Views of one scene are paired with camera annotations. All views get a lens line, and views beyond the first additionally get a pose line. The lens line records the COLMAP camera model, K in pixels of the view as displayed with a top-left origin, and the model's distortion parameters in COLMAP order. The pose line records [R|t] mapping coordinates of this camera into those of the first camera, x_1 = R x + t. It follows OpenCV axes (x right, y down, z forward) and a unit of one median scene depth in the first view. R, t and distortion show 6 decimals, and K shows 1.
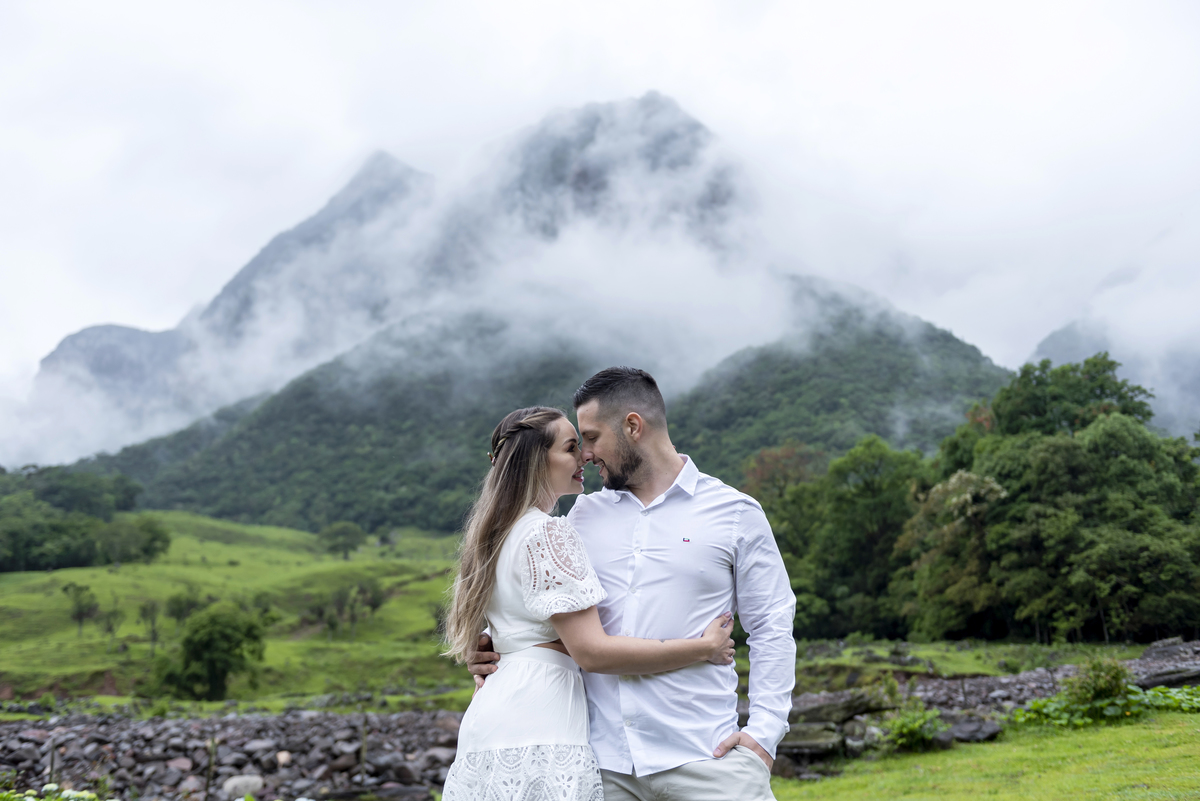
lens RADIAL K [[1303.6, 0, 600.0], [0, 1303.6, 400.5], [0, 0, 1]] dist [-0.025317, 0.013191]
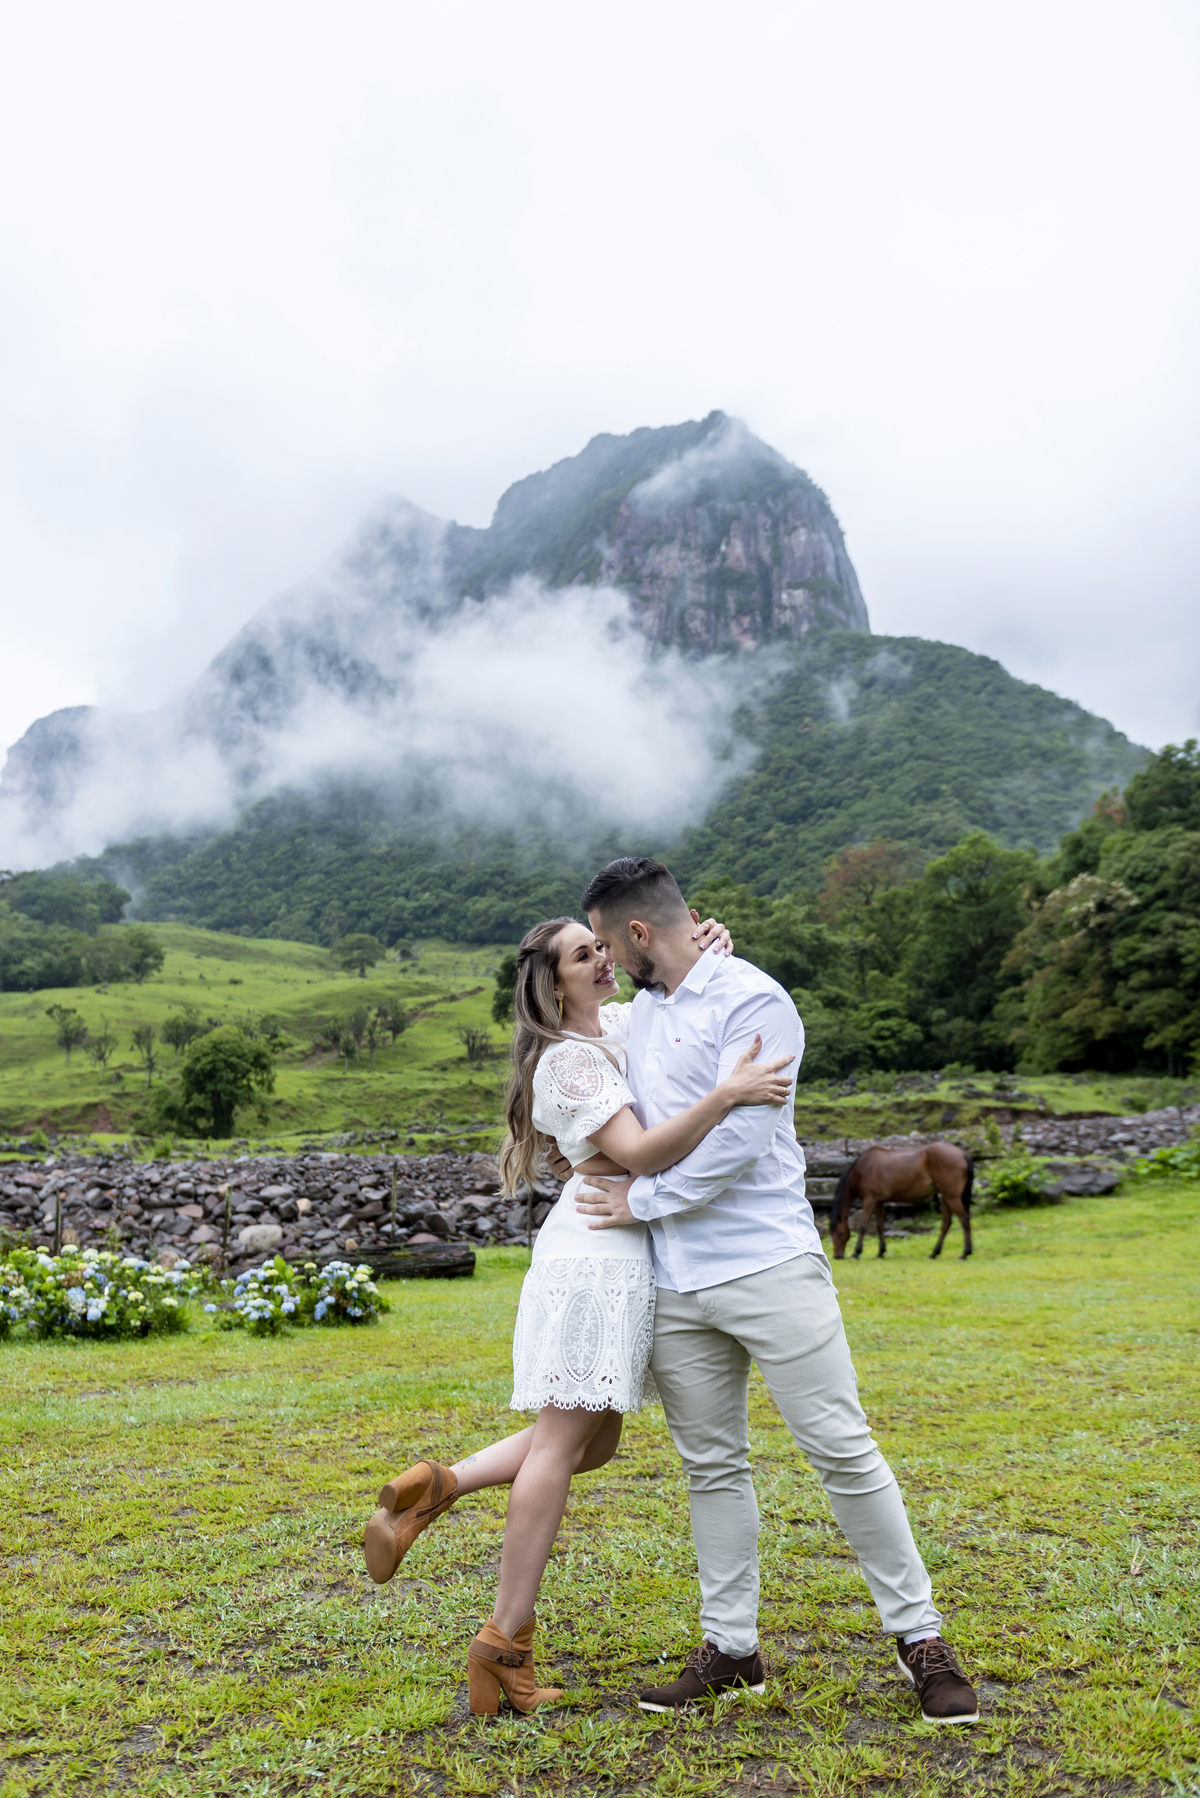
lens RADIAL K [[1522.5, 0, 555.4], [0, 1522.5, 957.4], [0, 0, 1]] dist [-0.015012, 0.001221]
pose [[0.997885, -0.002458, -0.064962, -0.000331], [0.009542, 0.994000, 0.108964, -0.002023], [0.064304, -0.109353, 0.991921, -0.003197]]
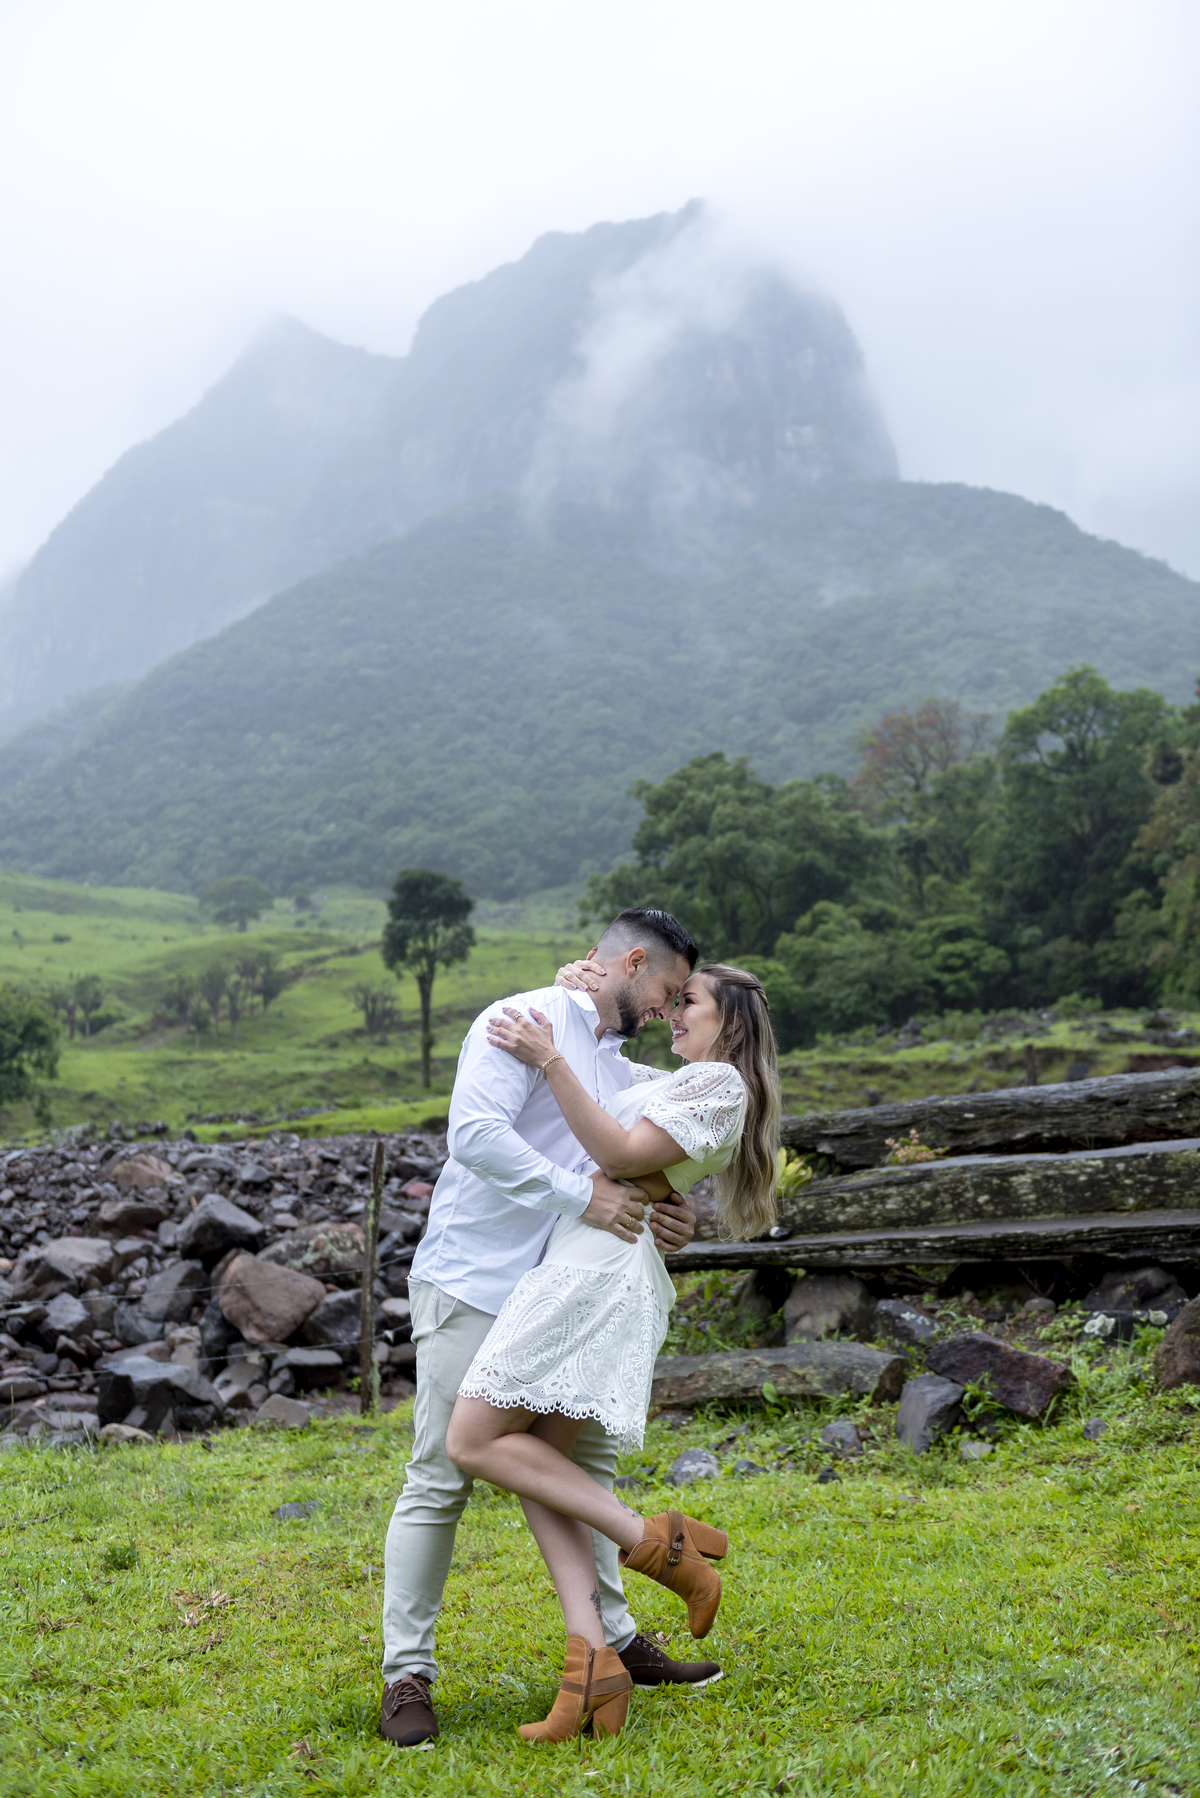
lens RADIAL K [[1953.2, 0, 600.0], [0, 1953.2, 899.0], [0, 0, 1]] dist [-0.025317, 0.013191]
pose [[0.999517, -0.025687, -0.017489, 0.008433], [0.027385, 0.994092, 0.105032, 0.030909], [0.014688, -0.105461, 0.994315, 0.121178]]
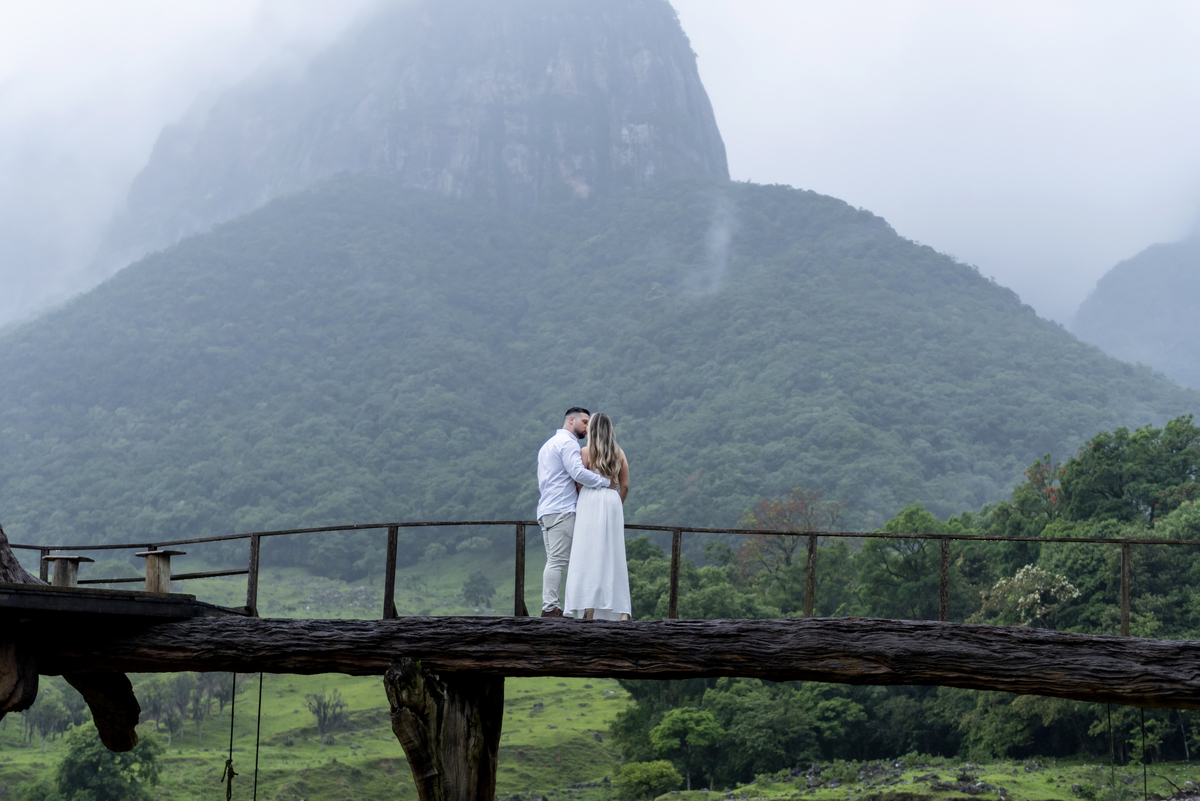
lens RADIAL K [[1955.3, 0, 610.5], [0, 1955.3, 404.5], [0, 0, 1]] dist [0.031813, -0.228503]
pose [[0.996690, -0.001269, 0.081282, -0.080066], [-0.000712, 0.999704, 0.024334, -0.062169], [-0.081288, -0.024311, 0.996394, -0.211382]]
